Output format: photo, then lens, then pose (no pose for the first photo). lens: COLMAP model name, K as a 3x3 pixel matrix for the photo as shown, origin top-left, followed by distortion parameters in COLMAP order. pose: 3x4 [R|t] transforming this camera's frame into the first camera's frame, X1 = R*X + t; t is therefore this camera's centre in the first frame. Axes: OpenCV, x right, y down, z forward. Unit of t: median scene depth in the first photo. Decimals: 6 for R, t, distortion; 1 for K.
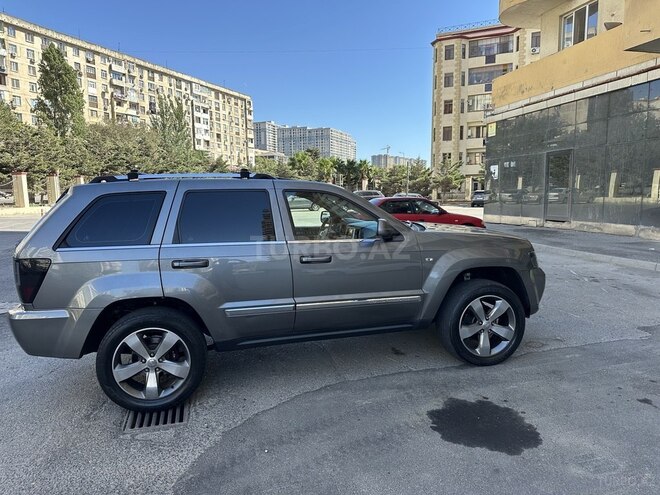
lens RADIAL K [[447.2, 0, 332.2], [0, 447.2, 247.9], [0, 0, 1]] dist [-0.002549, -0.001099]
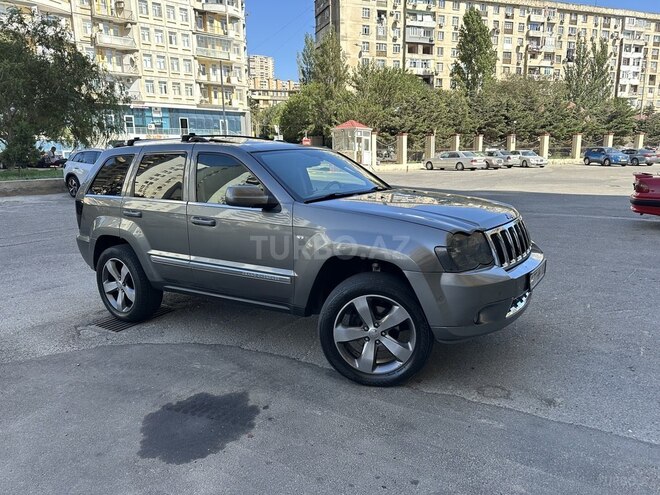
lens RADIAL K [[457.6, 0, 337.5], [0, 457.6, 248.5], [0, 0, 1]] dist [0.023300, -0.030169]
pose [[0.689486, 0.140928, -0.710456, 0.854612], [-0.076548, 0.989573, 0.122005, -0.059792], [0.720242, -0.029737, 0.693085, 0.441076]]
